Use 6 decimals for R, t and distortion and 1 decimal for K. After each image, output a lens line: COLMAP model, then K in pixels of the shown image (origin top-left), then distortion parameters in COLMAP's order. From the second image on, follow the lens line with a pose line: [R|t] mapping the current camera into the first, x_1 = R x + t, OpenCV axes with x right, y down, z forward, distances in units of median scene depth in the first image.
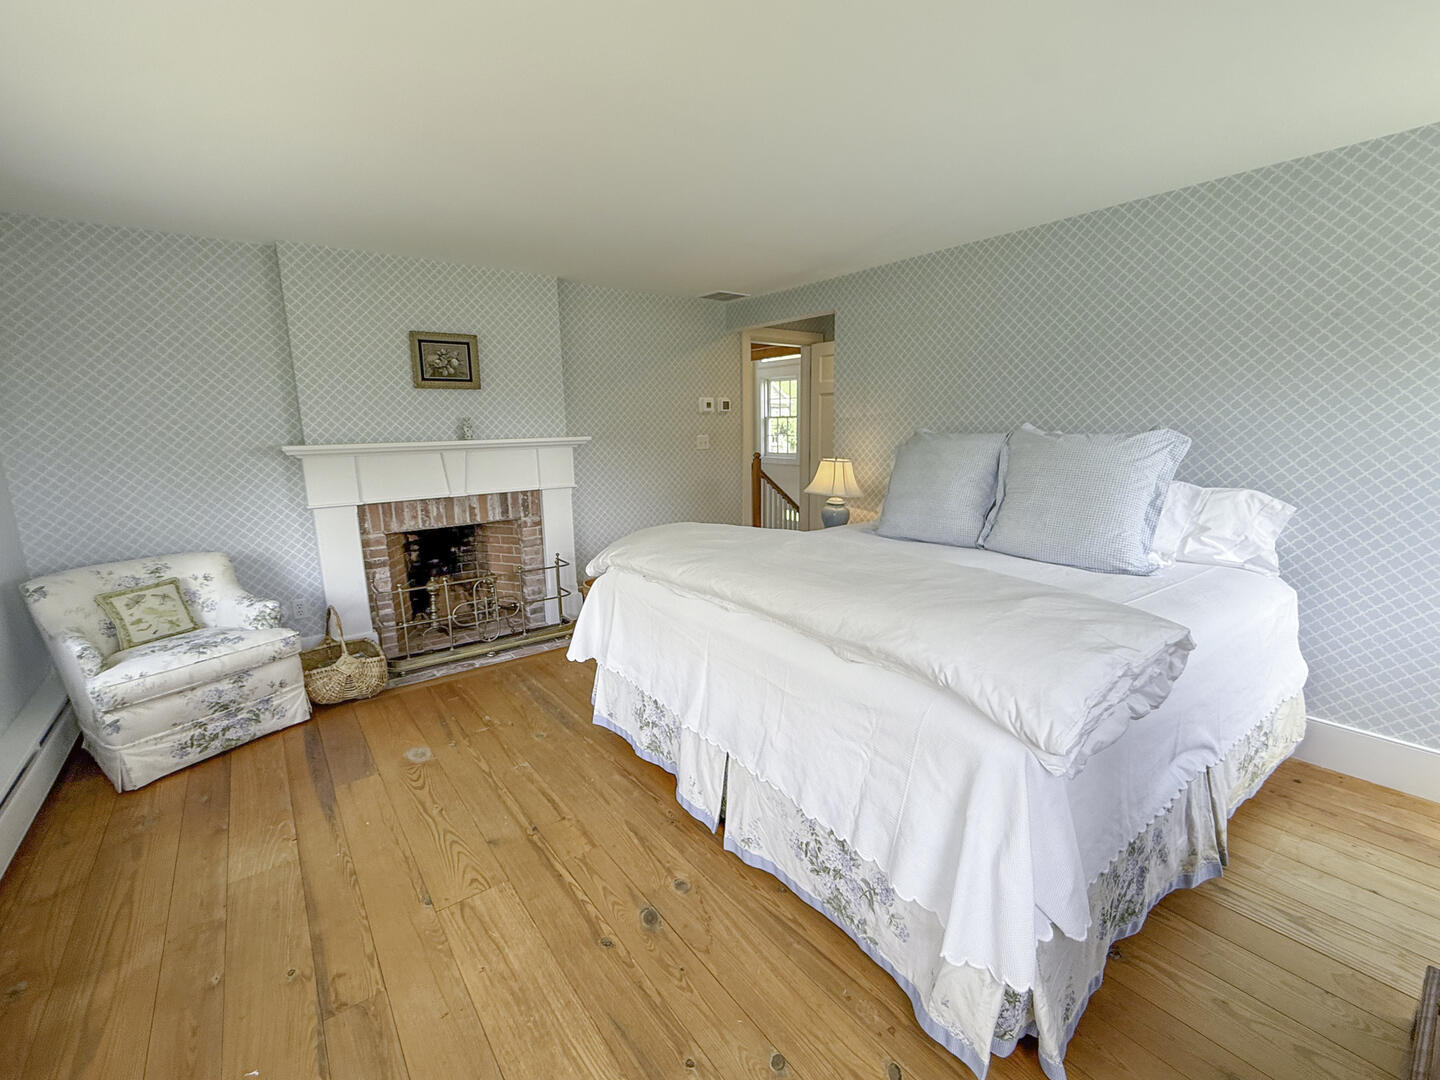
lens RADIAL K [[613.0, 0, 711.6], [0, 613.0, 540.0], [0, 0, 1]] dist [-0.004397, 0.000288]
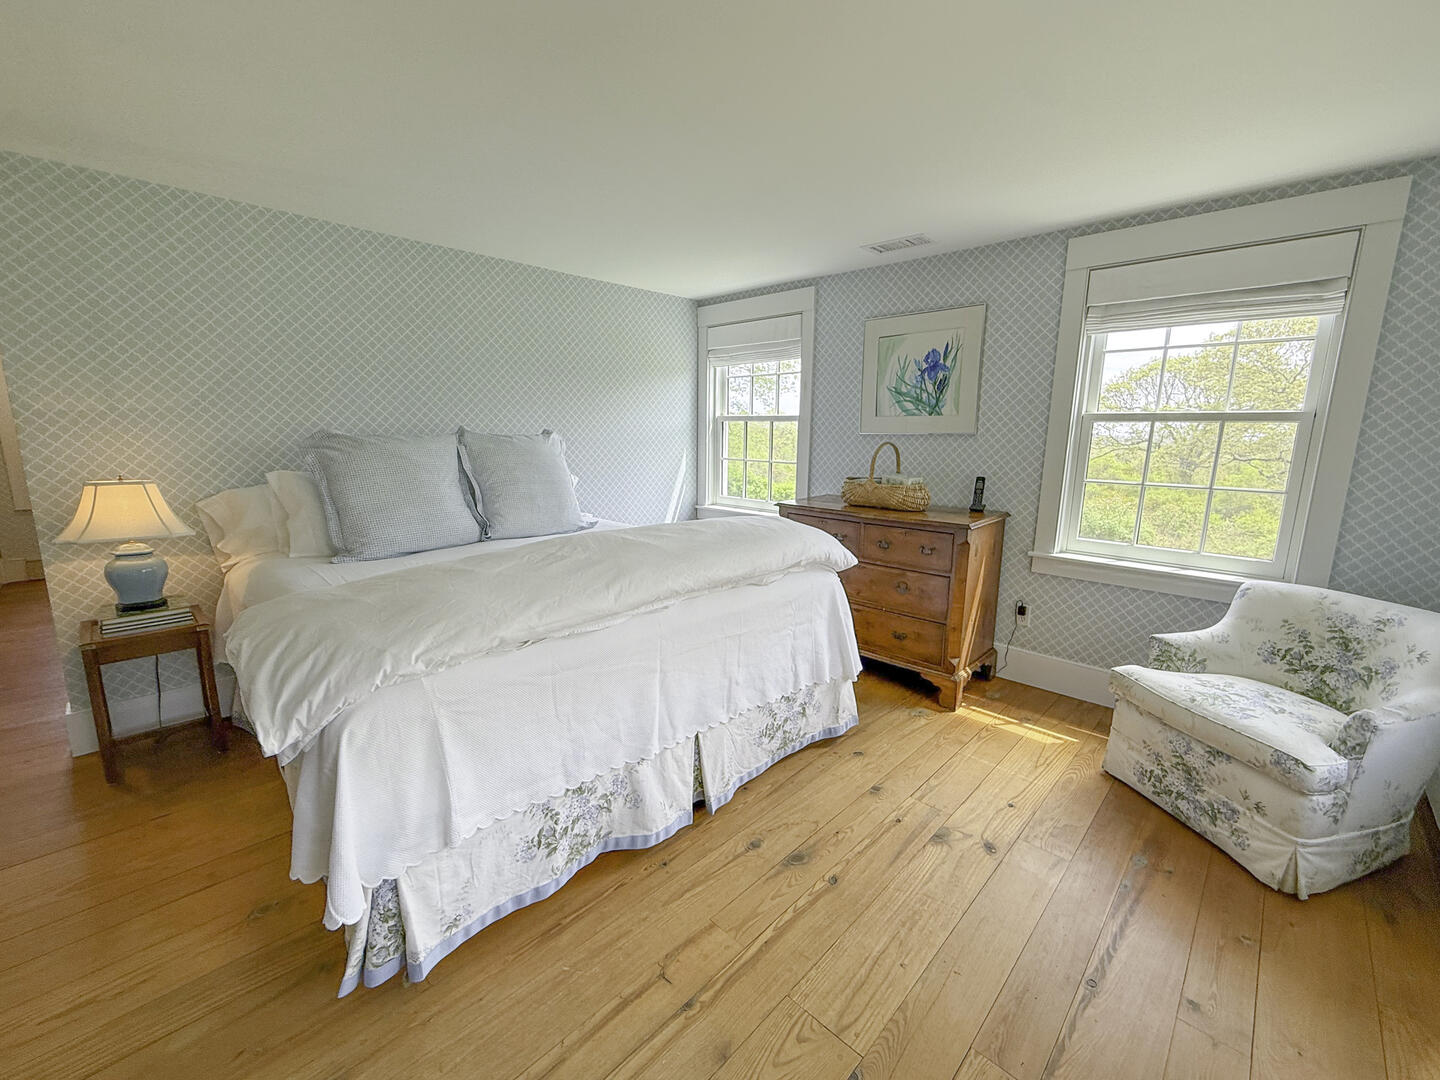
lens RADIAL K [[613.0, 0, 711.6], [0, 613.0, 540.0], [0, 0, 1]] dist [-0.004397, 0.000288]
pose [[-0.164076, -0.162209, 0.973020, -0.970646], [0.174685, 0.966020, 0.190498, -0.176789], [-0.970857, 0.201228, -0.130166, 1.060199]]
